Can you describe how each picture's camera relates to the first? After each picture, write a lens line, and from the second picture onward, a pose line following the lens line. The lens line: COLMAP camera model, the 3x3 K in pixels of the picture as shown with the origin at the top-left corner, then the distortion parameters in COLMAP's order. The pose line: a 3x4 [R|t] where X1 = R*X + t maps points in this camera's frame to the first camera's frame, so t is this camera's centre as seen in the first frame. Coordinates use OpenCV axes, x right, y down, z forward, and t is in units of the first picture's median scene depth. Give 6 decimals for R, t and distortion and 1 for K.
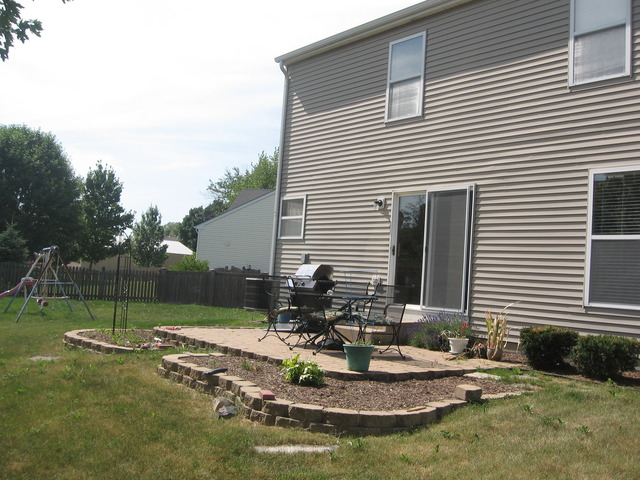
lens RADIAL K [[707.1, 0, 320.0], [0, 707.1, 240.0], [0, 0, 1]] dist [-0.015776, -0.349949]
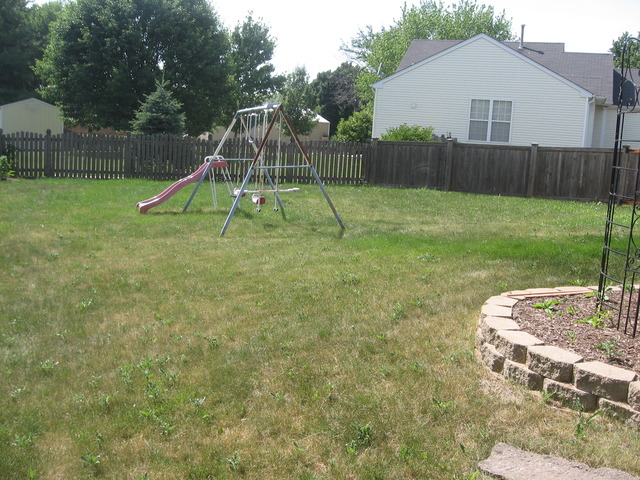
lens RADIAL K [[707.1, 0, 320.0], [0, 707.1, 240.0], [0, 0, 1]] dist [-0.015776, -0.349949]
pose [[0.987736, 0.010324, -0.155788, -0.113163], [0.018736, 0.982763, 0.183920, 0.005942], [0.155002, -0.184583, 0.970517, 0.185649]]
